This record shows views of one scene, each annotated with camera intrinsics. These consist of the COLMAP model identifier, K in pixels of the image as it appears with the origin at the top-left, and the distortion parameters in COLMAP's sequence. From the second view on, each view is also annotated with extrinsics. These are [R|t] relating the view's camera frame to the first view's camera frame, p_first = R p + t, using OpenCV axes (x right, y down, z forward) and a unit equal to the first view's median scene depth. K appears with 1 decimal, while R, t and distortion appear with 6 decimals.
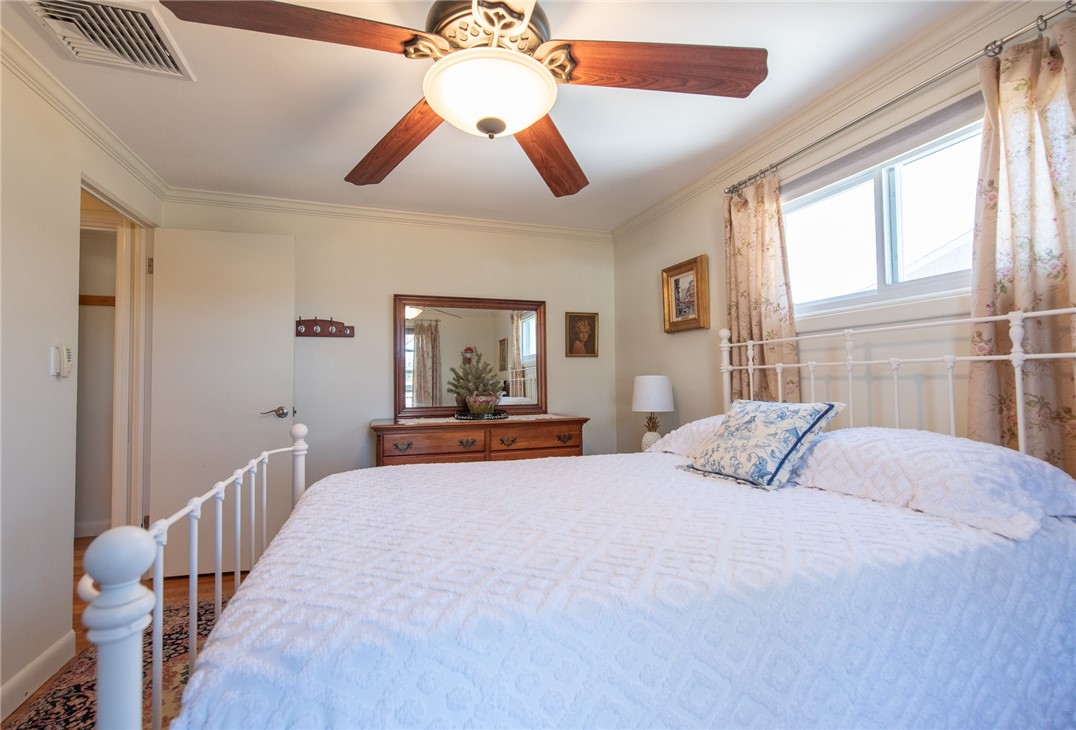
lens RADIAL K [[470.3, 0, 531.1], [0, 470.3, 368.1], [0, 0, 1]] dist [0.000524, 0.000220]
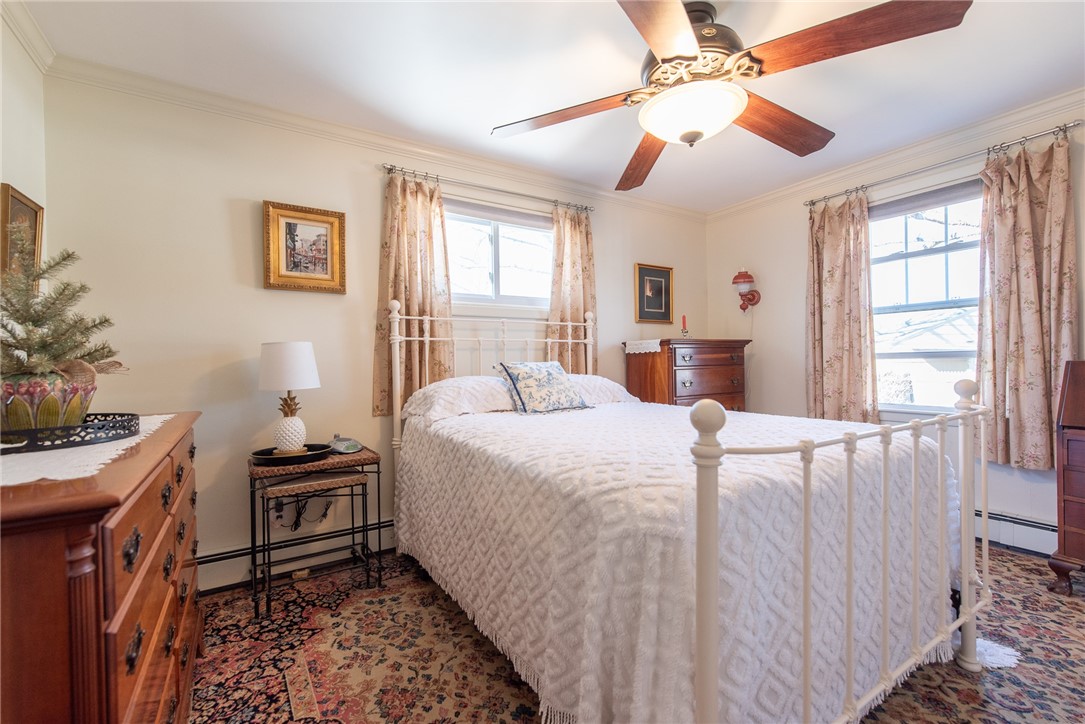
lens RADIAL K [[464.9, 0, 541.8], [0, 464.9, 363.2], [0, 0, 1]] dist [0.001051, -0.000236]
pose [[-0.236472, 0.004617, 0.971627, -0.756111], [-0.012713, 0.999888, -0.007845, 0.067622], [-0.971555, -0.014207, -0.236387, 1.042606]]
